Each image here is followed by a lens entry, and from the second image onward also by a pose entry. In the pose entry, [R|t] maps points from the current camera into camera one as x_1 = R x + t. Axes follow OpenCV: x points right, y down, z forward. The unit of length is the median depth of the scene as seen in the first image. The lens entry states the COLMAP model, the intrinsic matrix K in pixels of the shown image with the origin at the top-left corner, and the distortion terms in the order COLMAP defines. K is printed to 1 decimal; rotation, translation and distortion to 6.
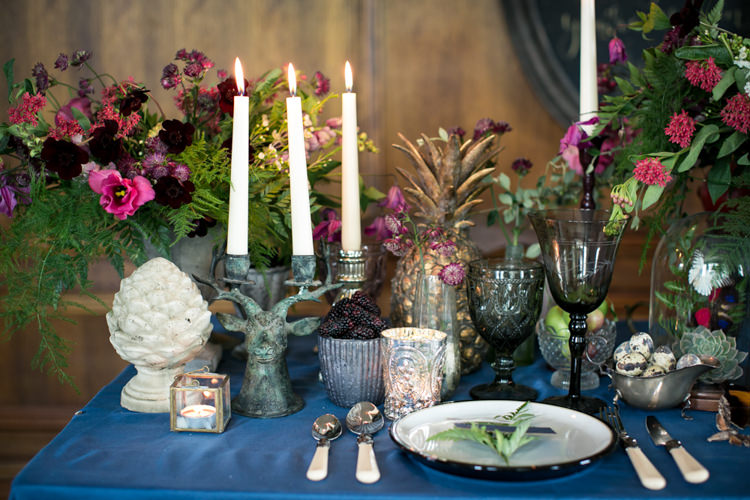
lens RADIAL K [[1129.4, 0, 358.5], [0, 1129.4, 251.0], [0, 0, 1]] dist [-0.144021, 0.000000]
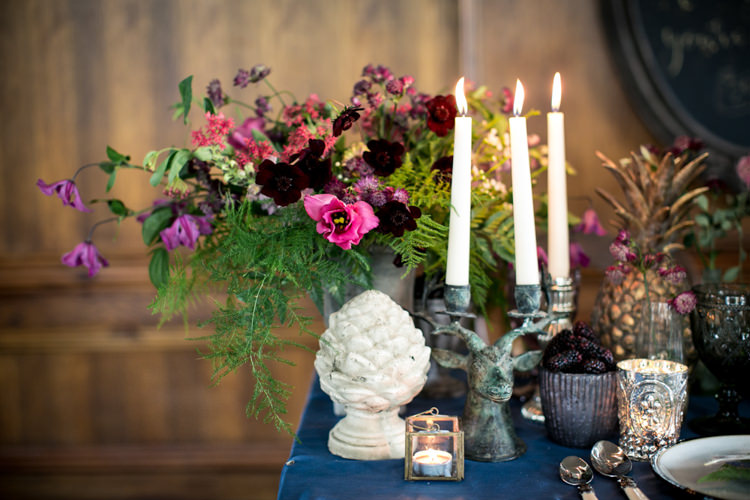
lens RADIAL K [[1129.4, 0, 372.5], [0, 1129.4, 248.4], [0, 0, 1]] dist [-0.144021, 0.000000]
pose [[0.999255, -0.016941, 0.034669, -0.209832], [0.017712, 0.999600, -0.022034, -0.007748], [-0.034282, 0.022631, 0.999156, 0.080332]]
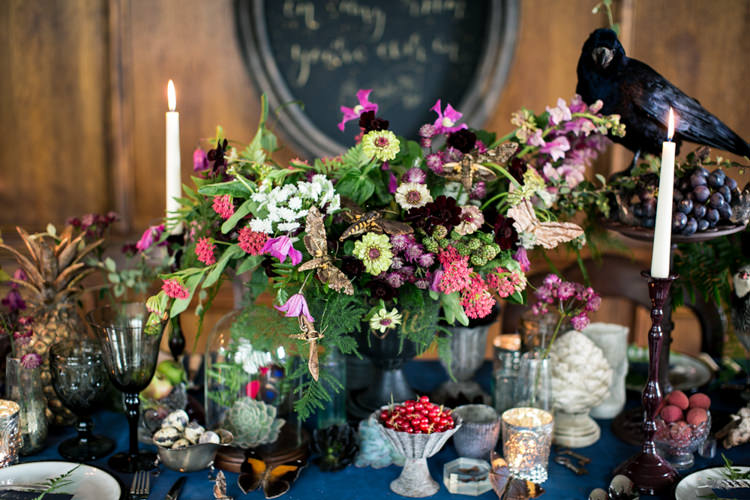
lens RADIAL K [[1129.4, 0, 375.7], [0, 1129.4, 251.8], [0, 0, 1]] dist [-0.144021, 0.000000]
pose [[0.998464, 0.014160, 0.053557, 0.401147], [-0.019080, 0.995531, 0.092488, -0.220876], [-0.052008, -0.093368, 0.994272, -0.233840]]
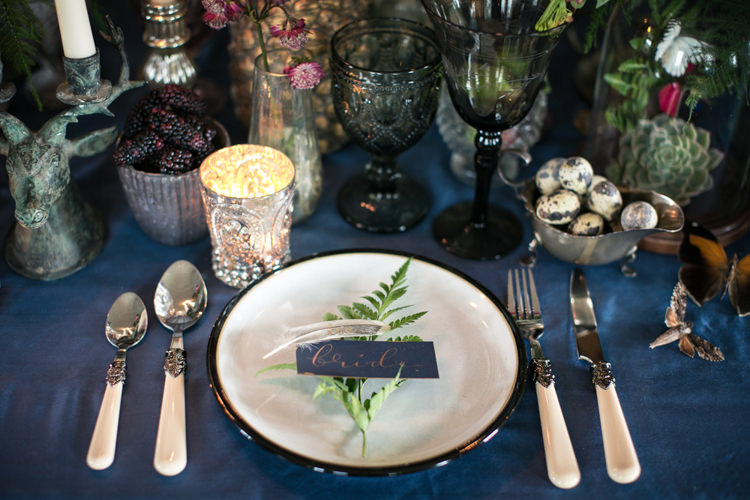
lens RADIAL K [[1129.4, 0, 339.7], [0, 1129.4, 272.7], [0, 0, 1]] dist [-0.144021, 0.000000]
pose [[0.999225, -0.019538, 0.034163, 0.079238], [-0.001824, 0.844153, 0.536100, -0.240192], [-0.039313, -0.535747, 0.843463, 0.377601]]
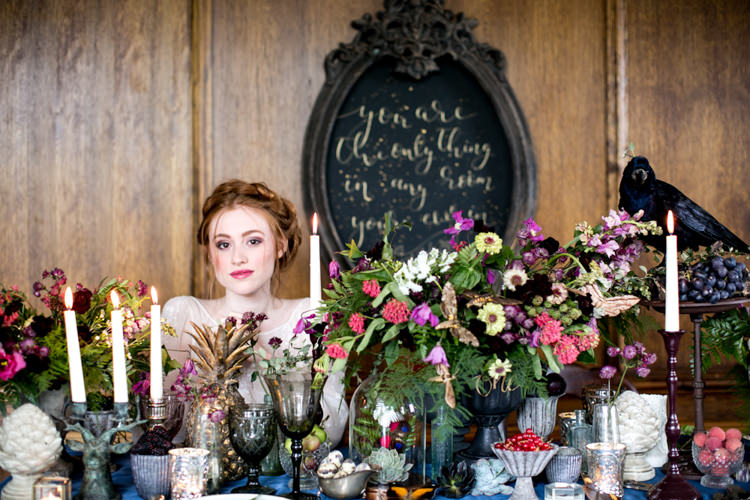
lens RADIAL K [[1129.4, 0, 377.3], [0, 1129.4, 251.1], [0, 0, 1]] dist [-0.144021, 0.000000]
pose [[0.994737, 0.005177, 0.102327, 0.147285], [0.007678, 0.992148, -0.124837, -0.008106], [-0.102169, 0.124966, 0.986886, -0.608308]]
